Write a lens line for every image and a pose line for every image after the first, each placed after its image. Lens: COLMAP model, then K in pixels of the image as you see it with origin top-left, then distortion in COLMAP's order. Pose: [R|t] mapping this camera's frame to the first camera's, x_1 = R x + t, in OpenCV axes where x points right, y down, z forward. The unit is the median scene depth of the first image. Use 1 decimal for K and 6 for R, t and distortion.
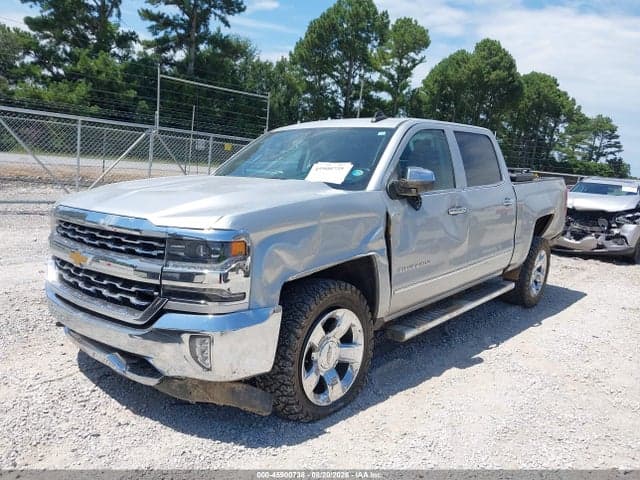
lens RADIAL K [[520.2, 0, 316.9], [0, 520.2, 231.8], [0, 0, 1]] dist [0.002220, 0.002316]
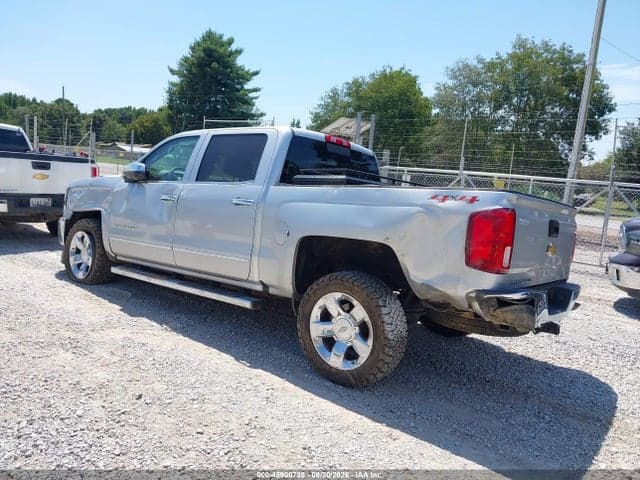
lens RADIAL K [[498.9, 0, 320.0], [0, 498.9, 240.0], [0, 0, 1]] dist [-0.002774, 0.000284]
pose [[0.036834, 0.044262, -0.998341, 0.173803], [-0.217230, 0.975484, 0.035234, -0.007420], [0.975425, 0.215572, 0.045546, 0.156320]]
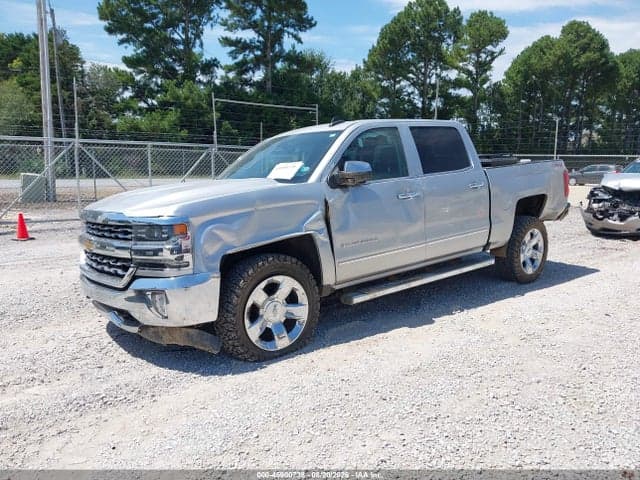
lens RADIAL K [[512.4, 0, 320.0], [0, 512.4, 240.0], [0, 0, 1]] dist [0.003150, 0.009890]
pose [[0.982829, -0.055160, -0.176083, 0.031977], [0.056091, 0.998426, 0.000310, 0.005684], [0.175789, -0.010181, 0.984375, -0.019789]]
